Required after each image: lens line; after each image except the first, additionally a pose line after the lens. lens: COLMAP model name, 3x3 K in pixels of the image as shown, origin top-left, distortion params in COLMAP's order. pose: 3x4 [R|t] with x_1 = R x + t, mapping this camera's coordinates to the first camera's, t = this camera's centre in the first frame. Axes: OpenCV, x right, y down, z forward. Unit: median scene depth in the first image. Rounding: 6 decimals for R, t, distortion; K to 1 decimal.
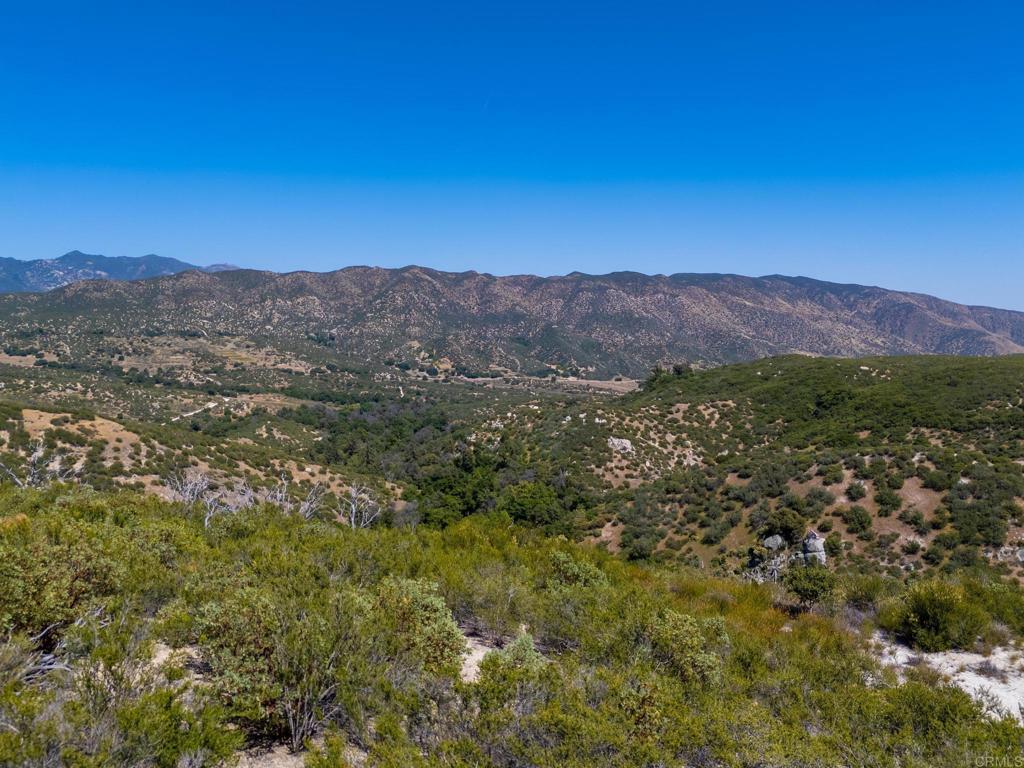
lens RADIAL K [[754.2, 0, 507.2], [0, 754.2, 386.9], [0, 0, 1]] dist [0.070207, -0.064177]
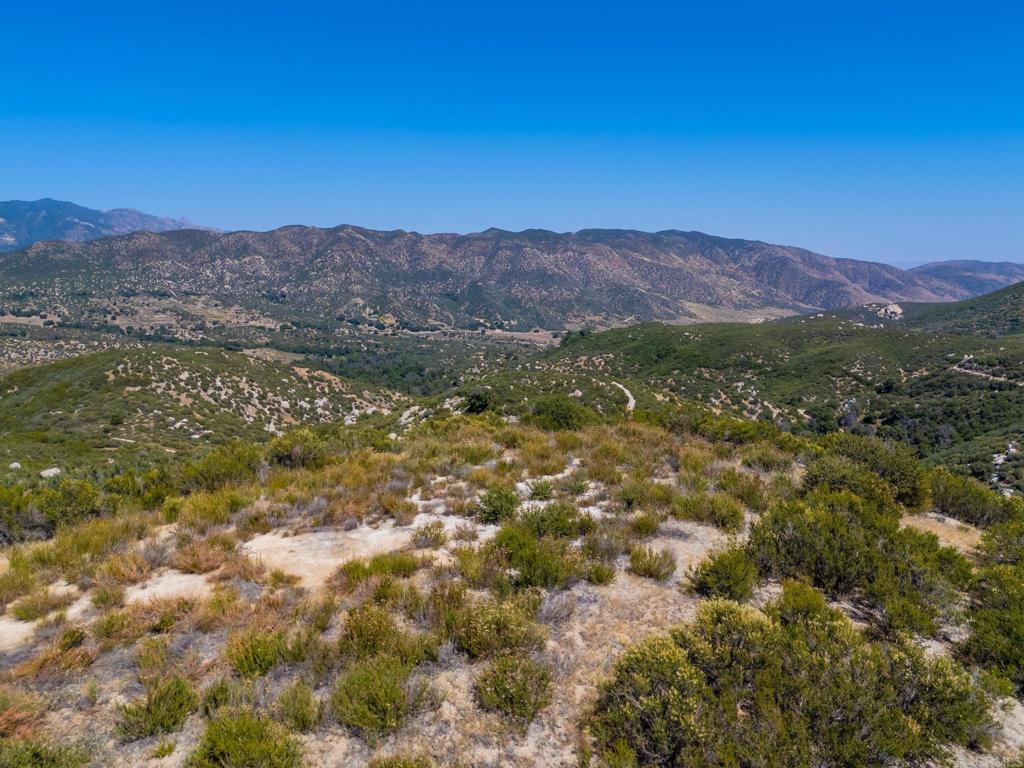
lens RADIAL K [[754.2, 0, 515.5], [0, 754.2, 386.5], [0, 0, 1]] dist [0.070207, -0.064177]
pose [[0.991806, -0.019051, 0.126326, -0.029260], [0.009848, 0.997277, 0.073081, -0.007566], [-0.127375, -0.071238, 0.989293, -0.142150]]
